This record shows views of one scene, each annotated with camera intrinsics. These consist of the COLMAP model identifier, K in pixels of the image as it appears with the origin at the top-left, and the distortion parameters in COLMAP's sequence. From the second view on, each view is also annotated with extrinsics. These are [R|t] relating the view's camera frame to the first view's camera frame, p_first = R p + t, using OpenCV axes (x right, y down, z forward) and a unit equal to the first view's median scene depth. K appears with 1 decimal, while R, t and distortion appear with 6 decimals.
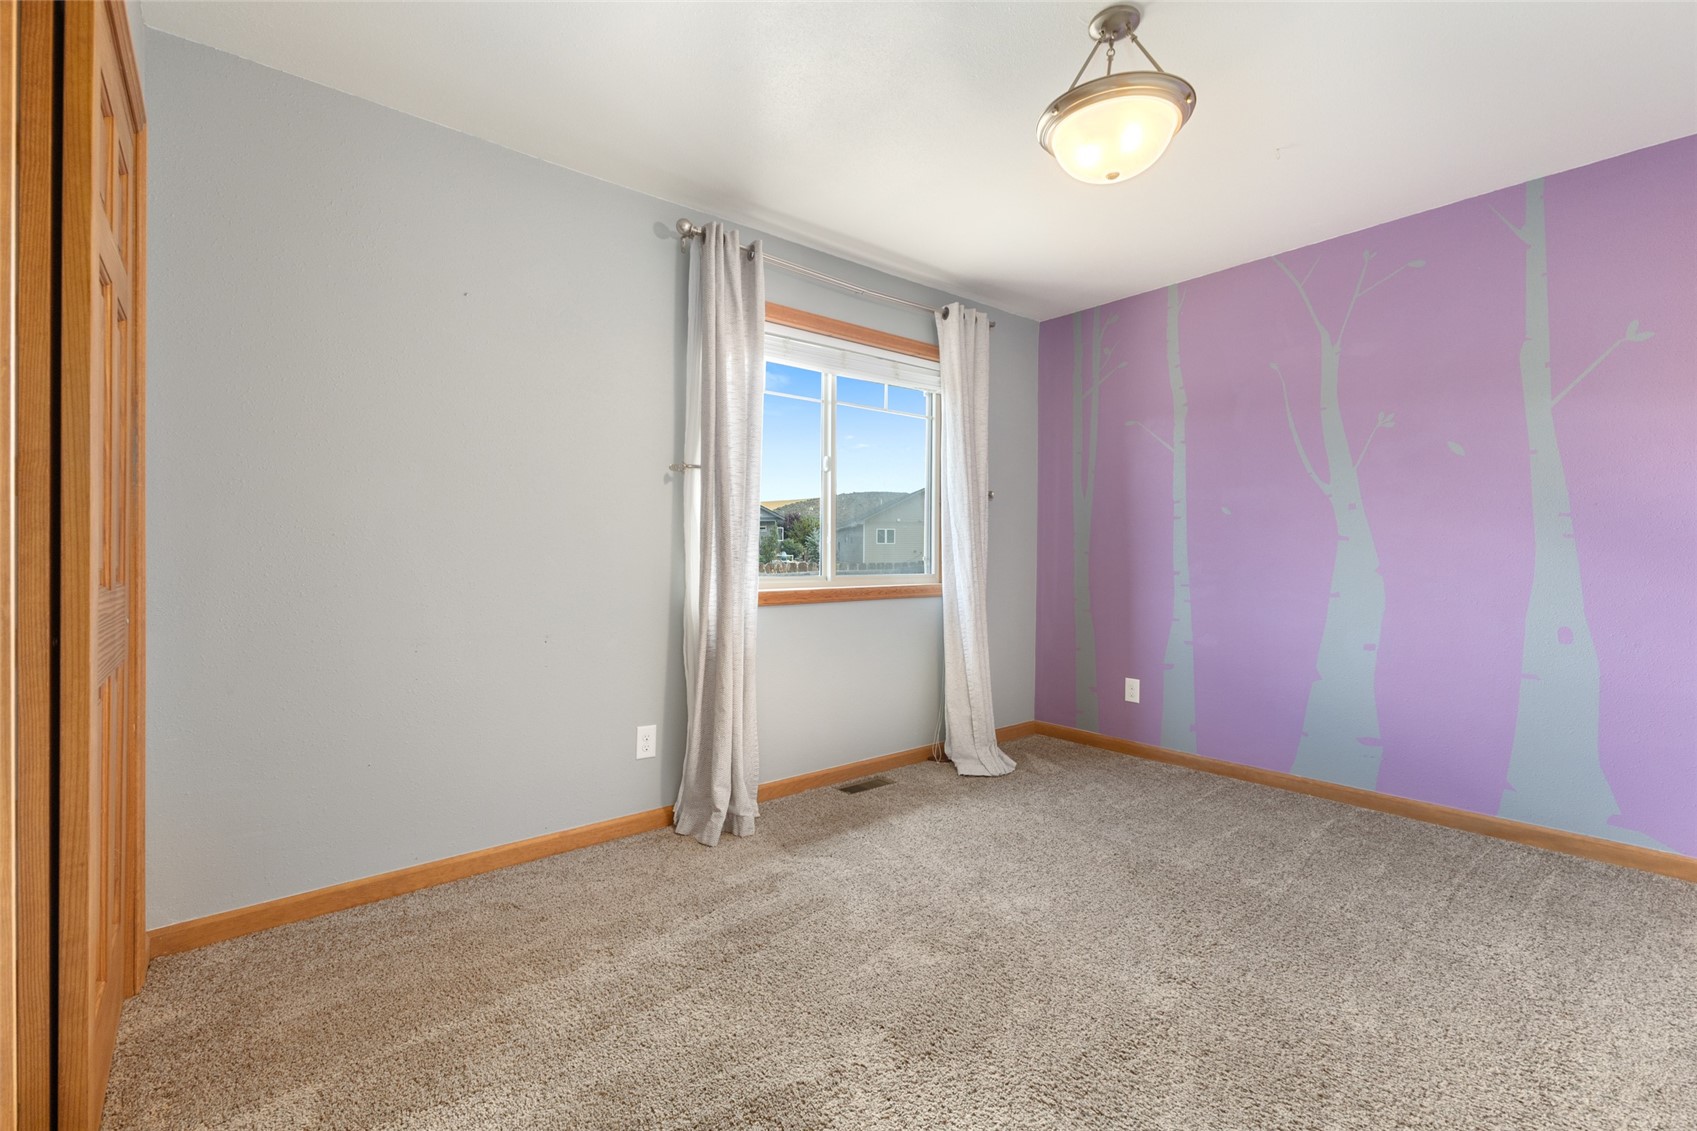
lens RADIAL K [[736.9, 0, 852.8], [0, 736.9, 558.3], [0, 0, 1]] dist [0.012211, -0.003489]
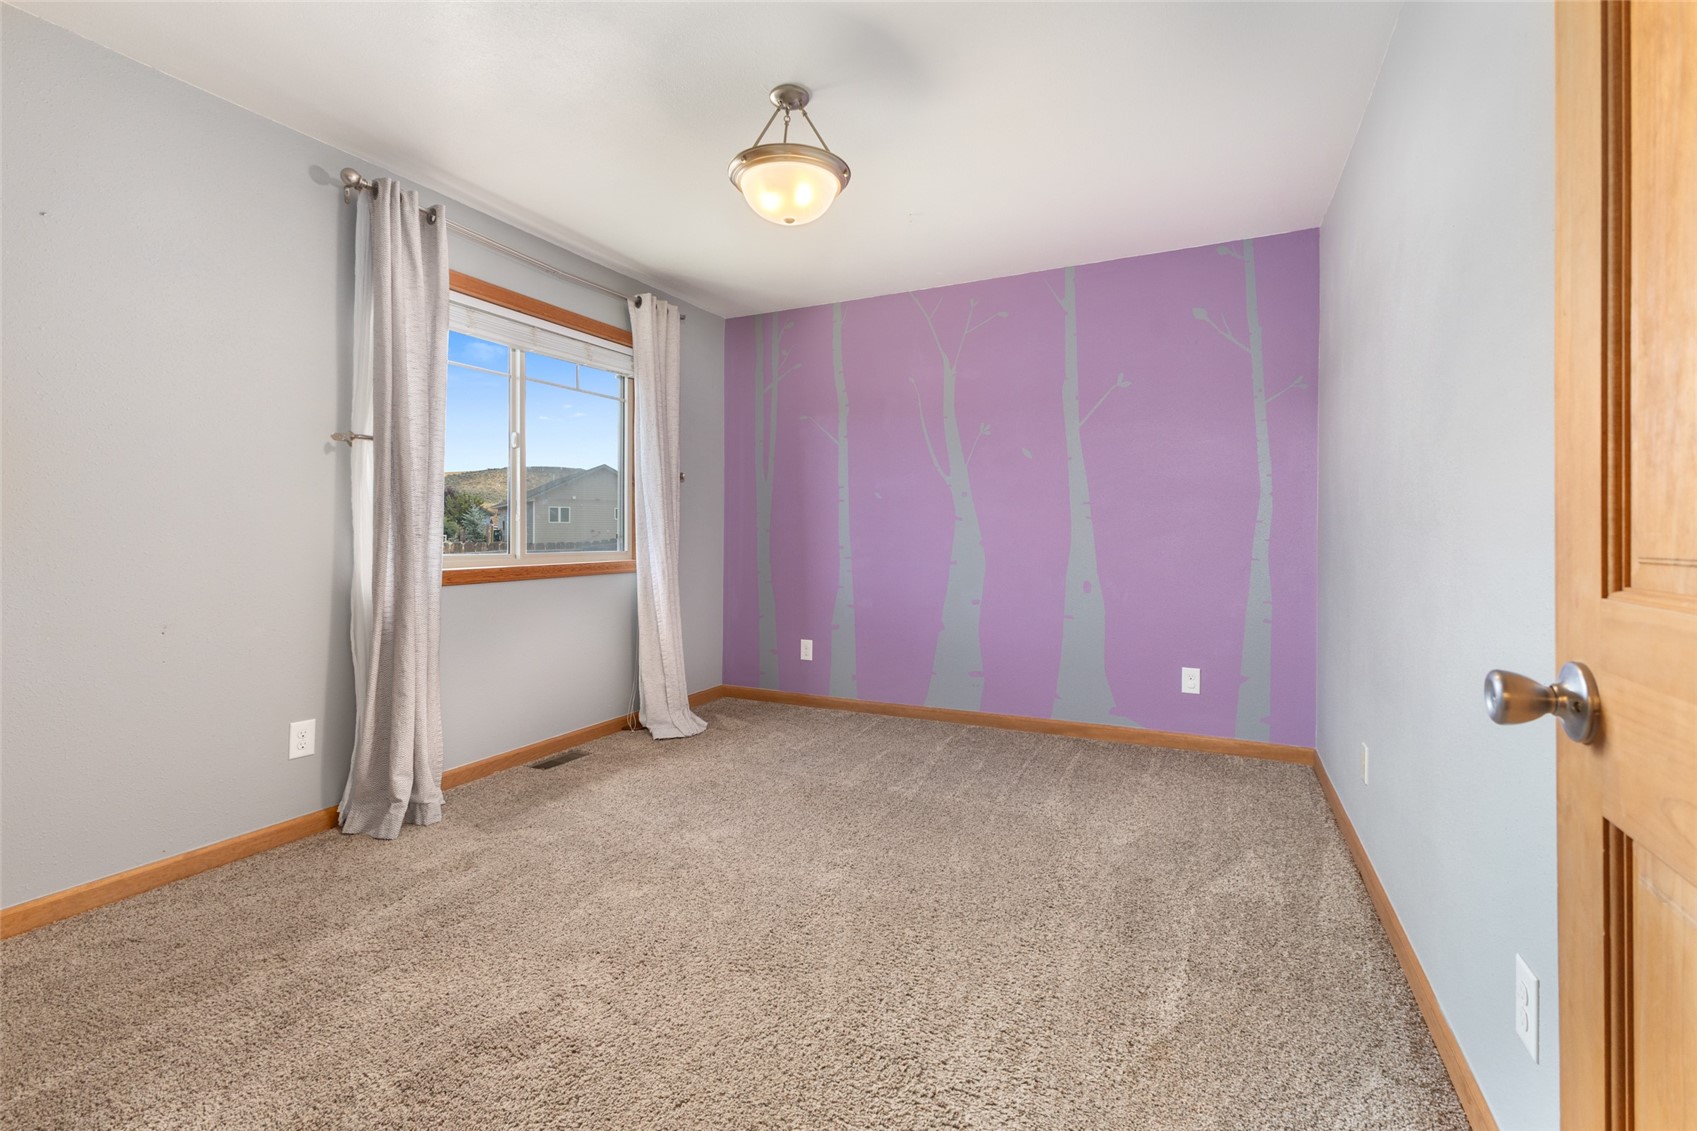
lens RADIAL K [[736.9, 0, 850.9], [0, 736.9, 541.4], [0, 0, 1]] dist [0.012211, -0.003489]
pose [[0.911870, -0.005996, 0.410435, -0.041816], [0.004099, 0.999976, 0.005502, 0.005349], [-0.410459, -0.003335, 0.911873, -0.108267]]
